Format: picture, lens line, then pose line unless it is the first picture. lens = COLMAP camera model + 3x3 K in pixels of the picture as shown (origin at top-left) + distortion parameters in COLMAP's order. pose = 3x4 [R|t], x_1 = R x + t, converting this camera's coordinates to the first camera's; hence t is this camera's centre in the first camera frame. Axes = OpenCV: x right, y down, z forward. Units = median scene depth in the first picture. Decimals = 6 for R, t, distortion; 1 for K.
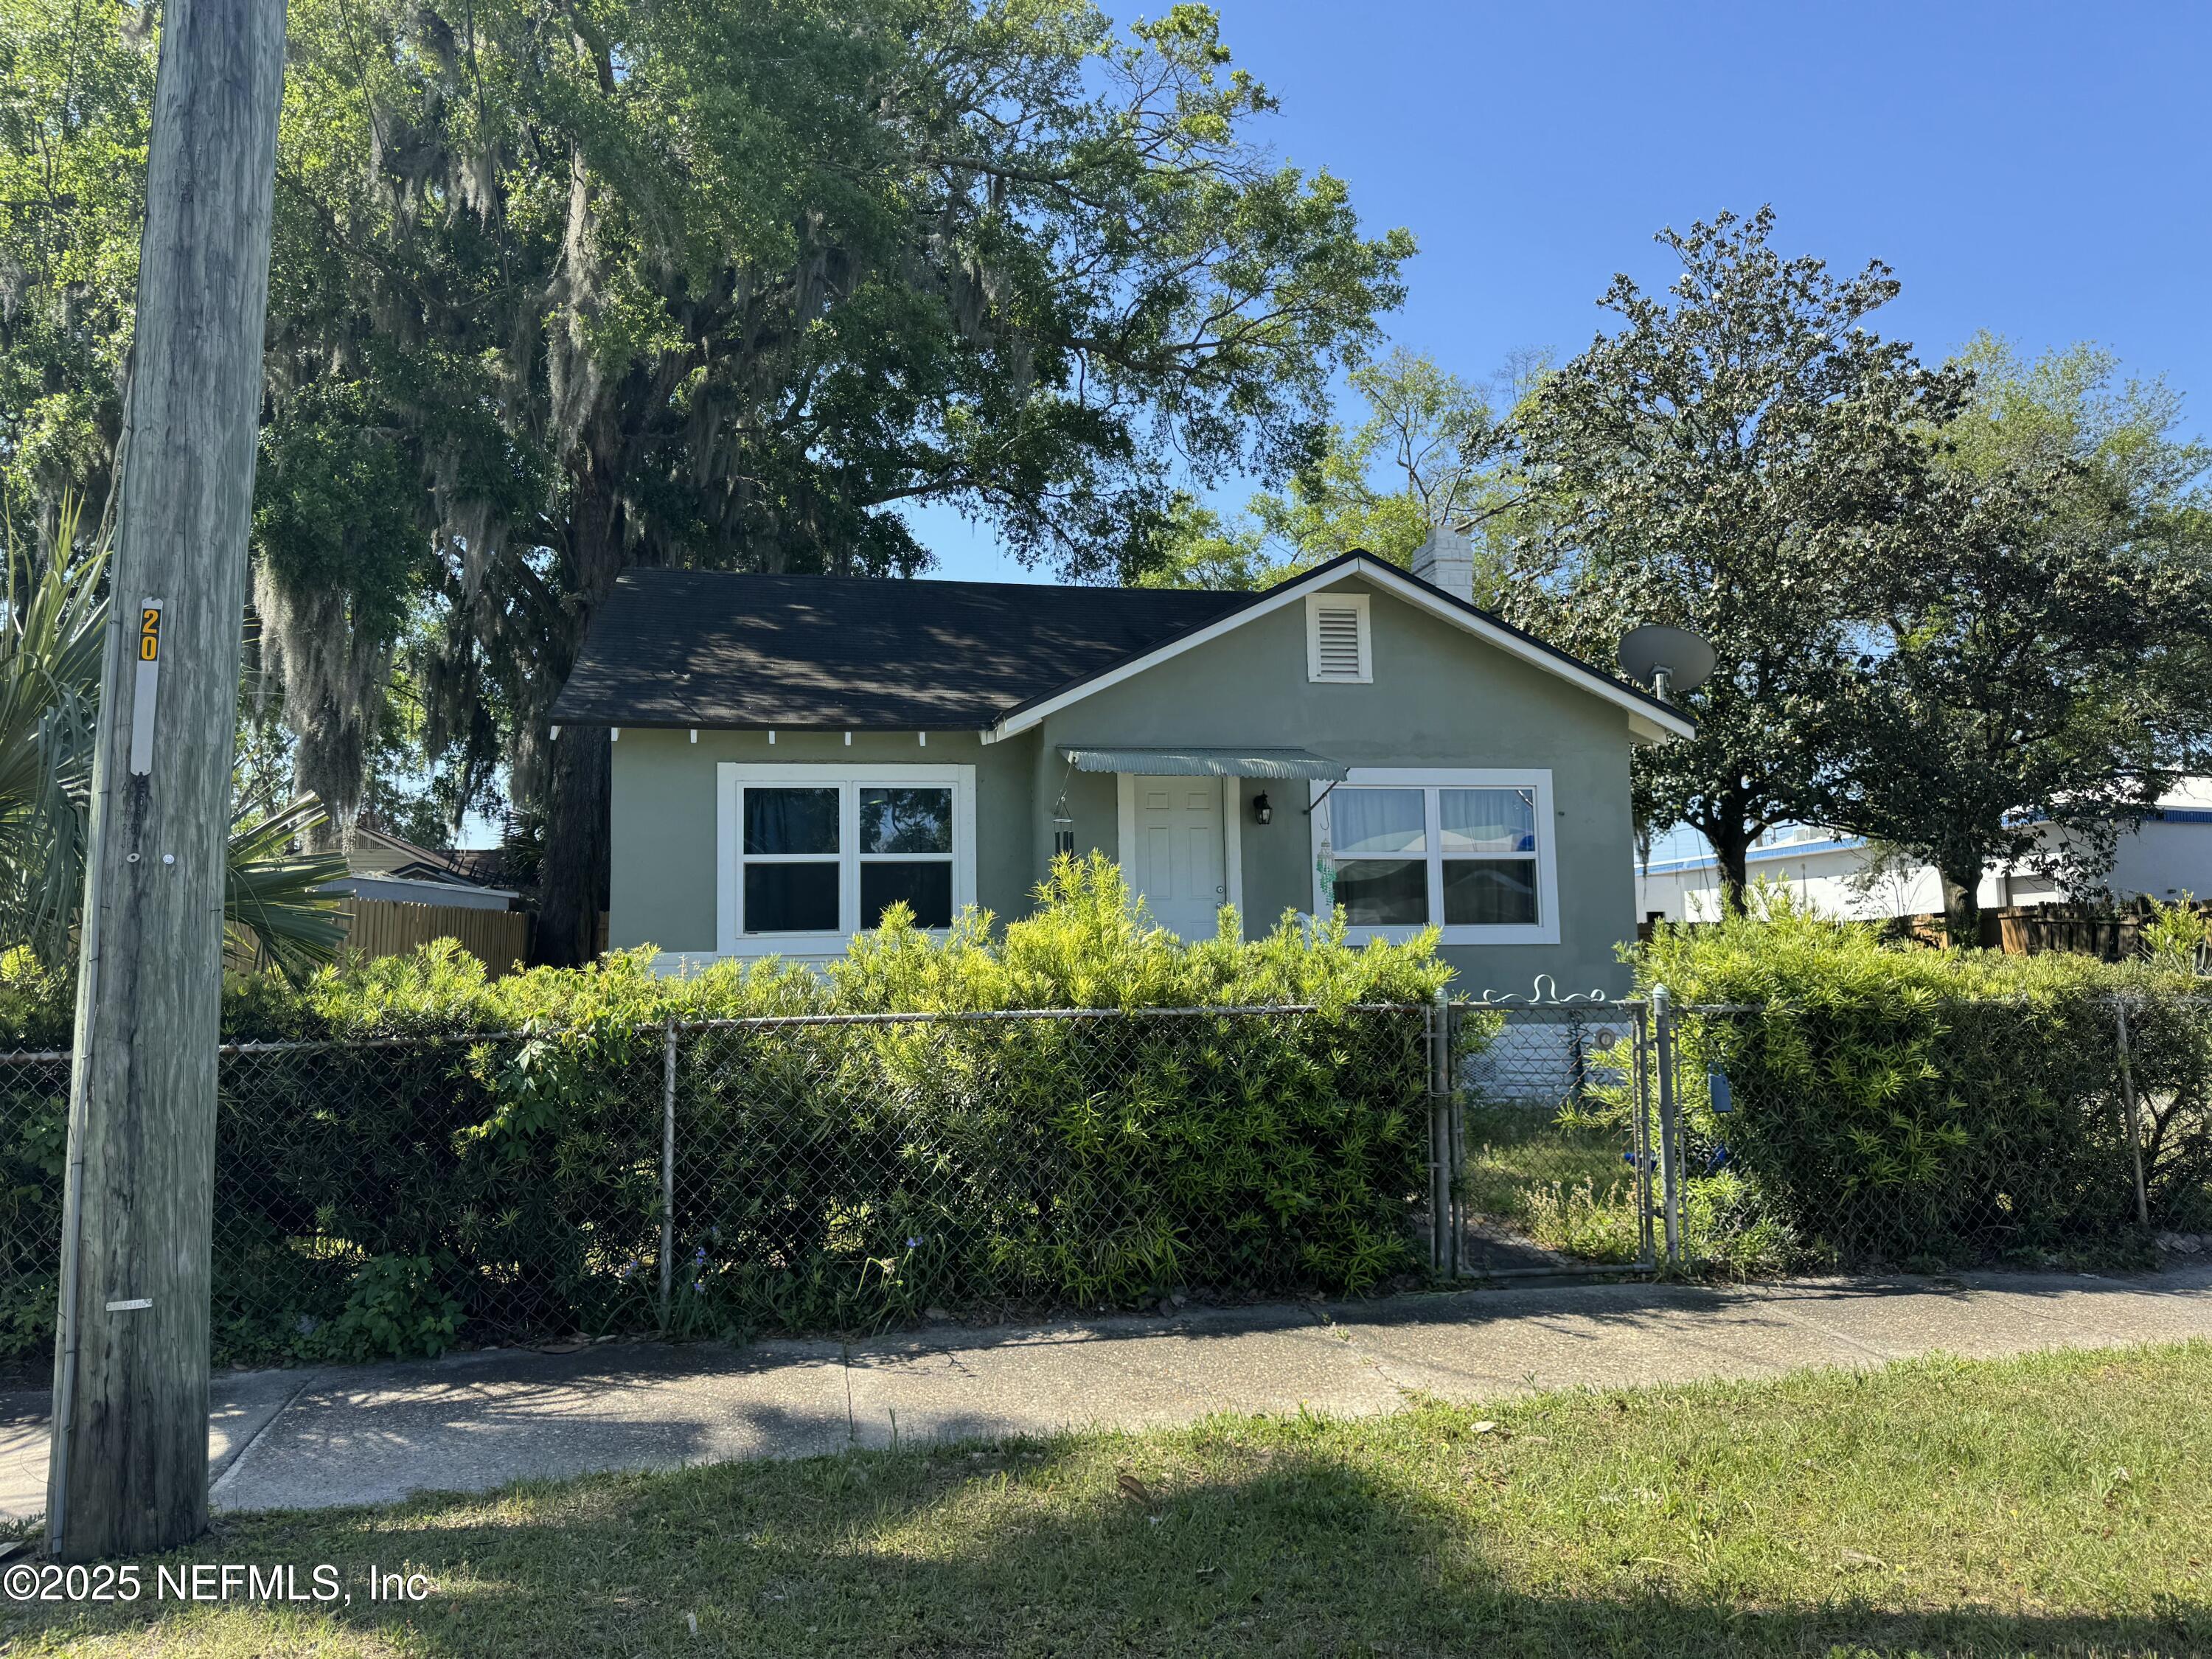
lens RADIAL K [[1551.8, 0, 1105.7], [0, 1551.8, 823.1], [0, 0, 1]] dist [0.023724, -0.010994]
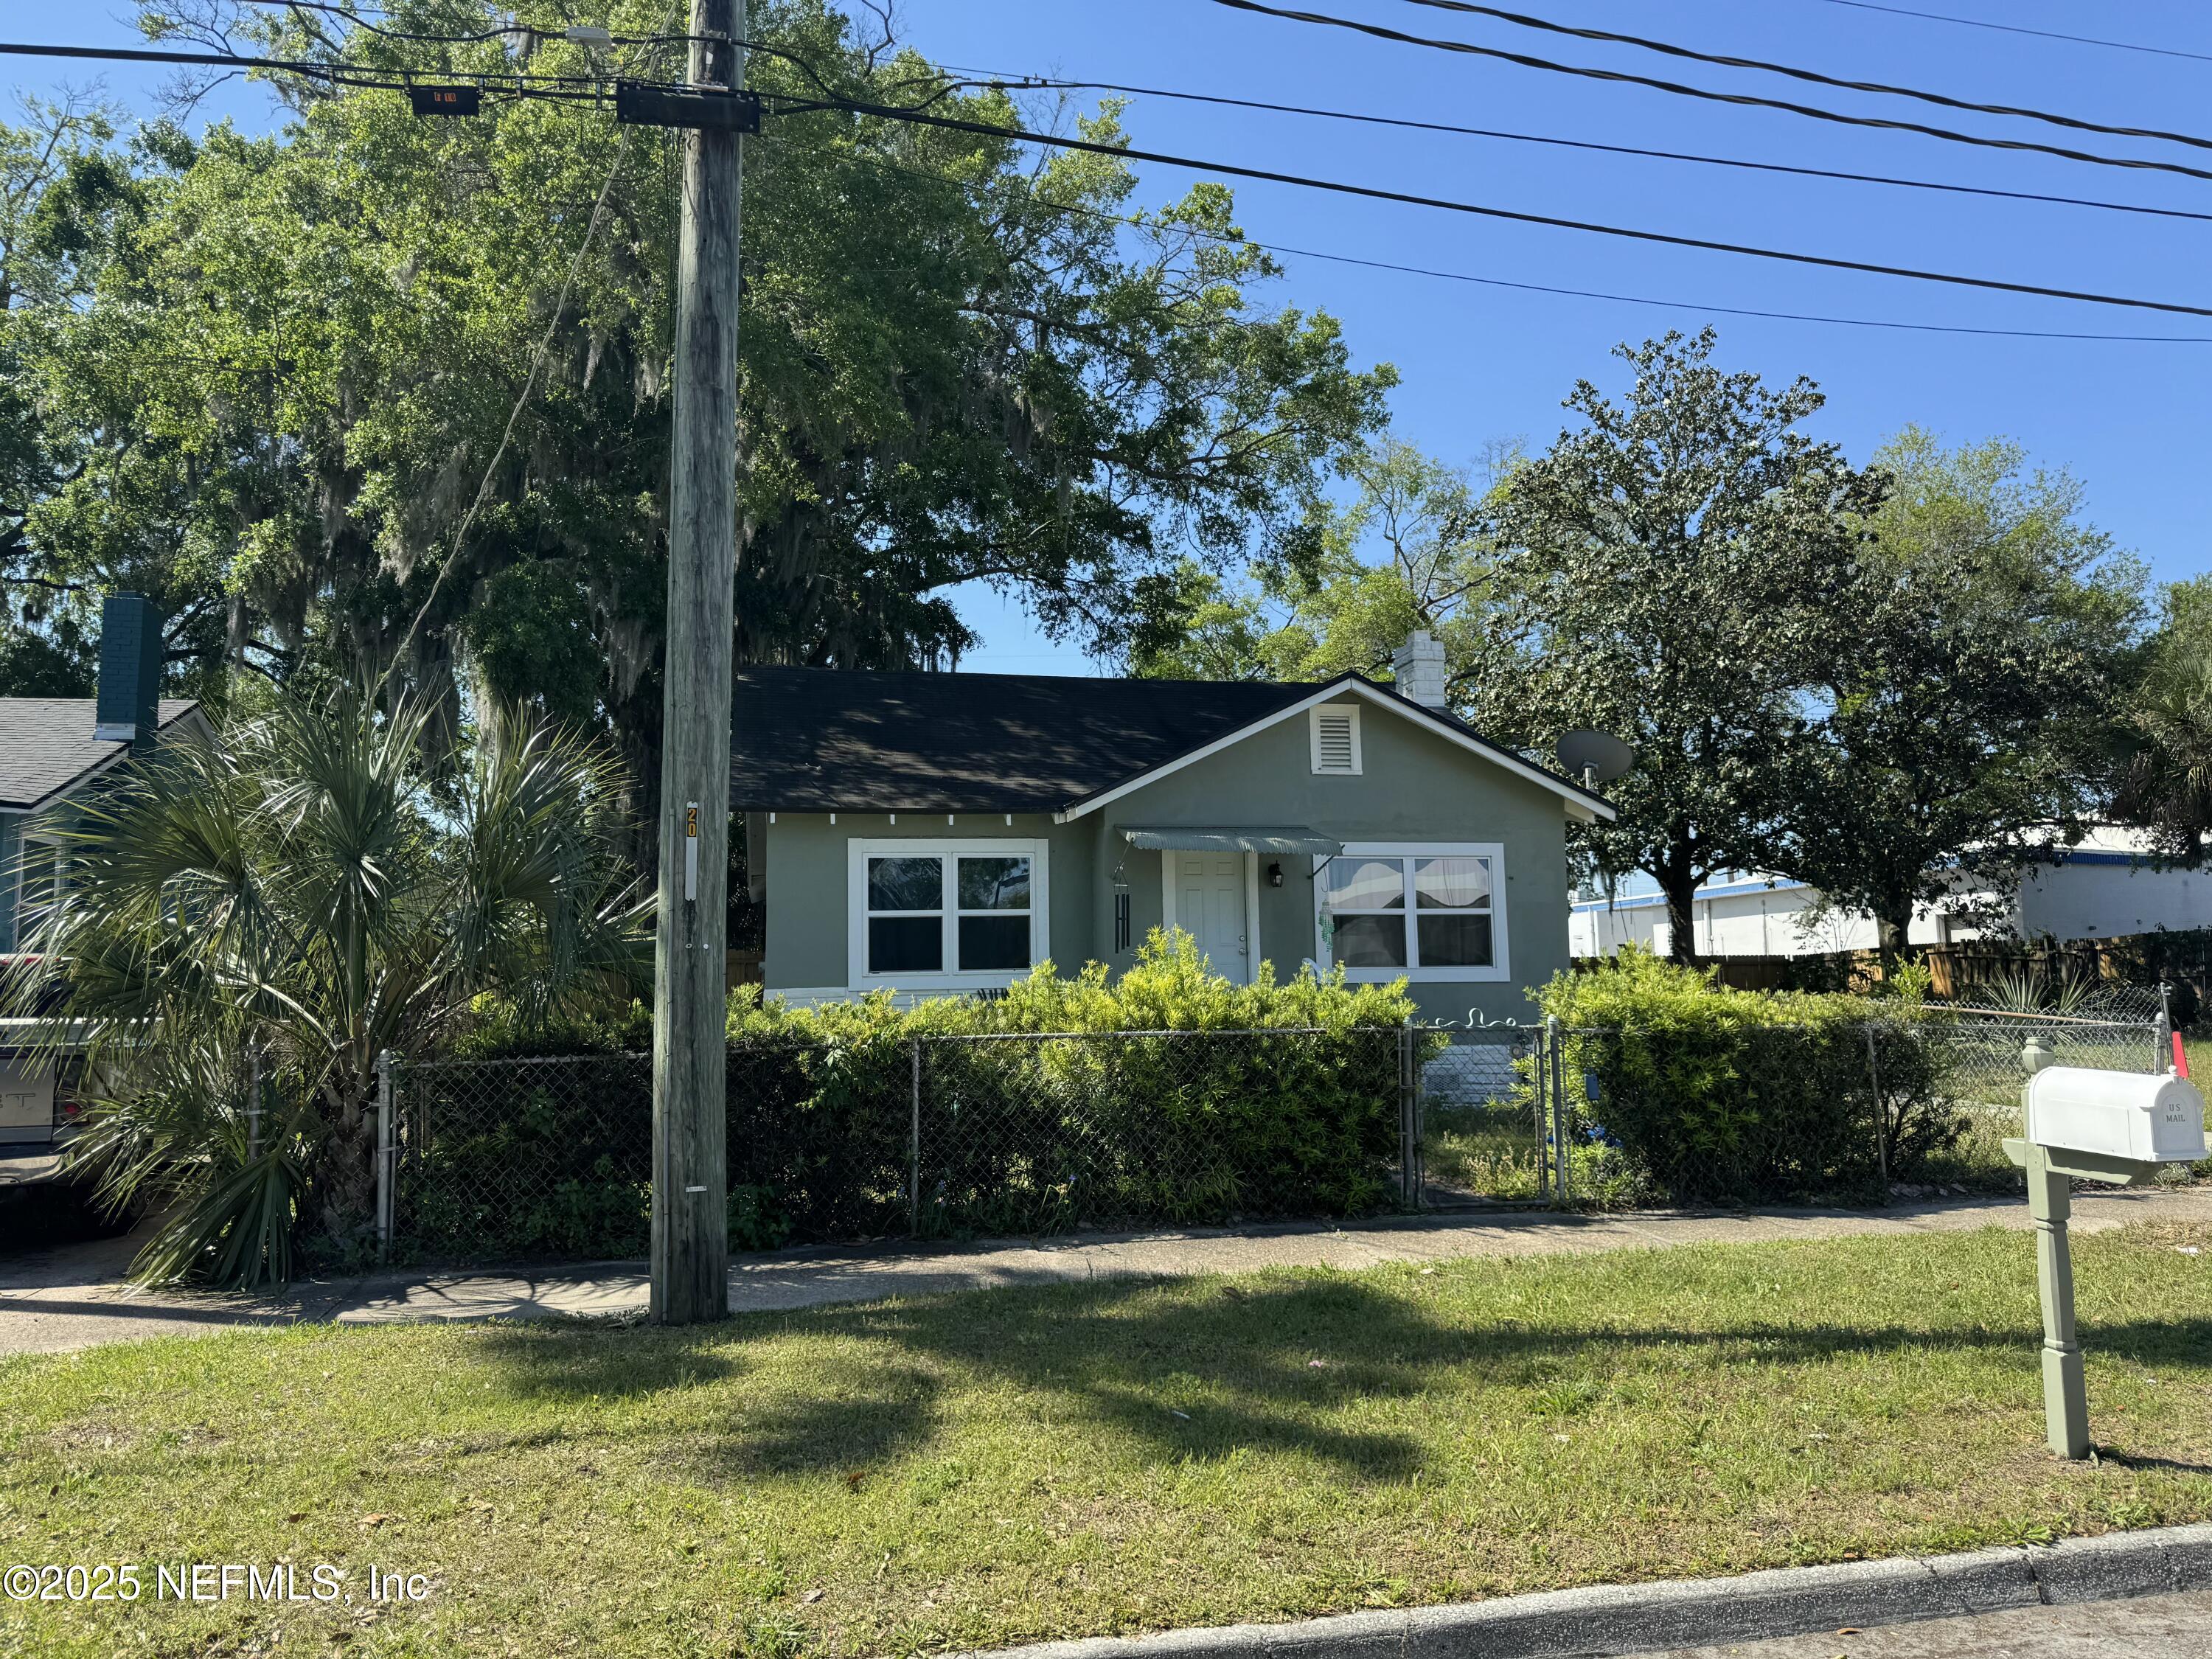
lens RADIAL K [[1551.8, 0, 1106.5], [0, 1551.8, 837.2], [0, 0, 1]] dist [0.023724, -0.010994]
pose [[0.999965, 0.002515, 0.007950, -0.044609], [-0.002451, 0.999965, -0.007978, -0.027806], [-0.007970, 0.007959, 0.999937, -0.252495]]
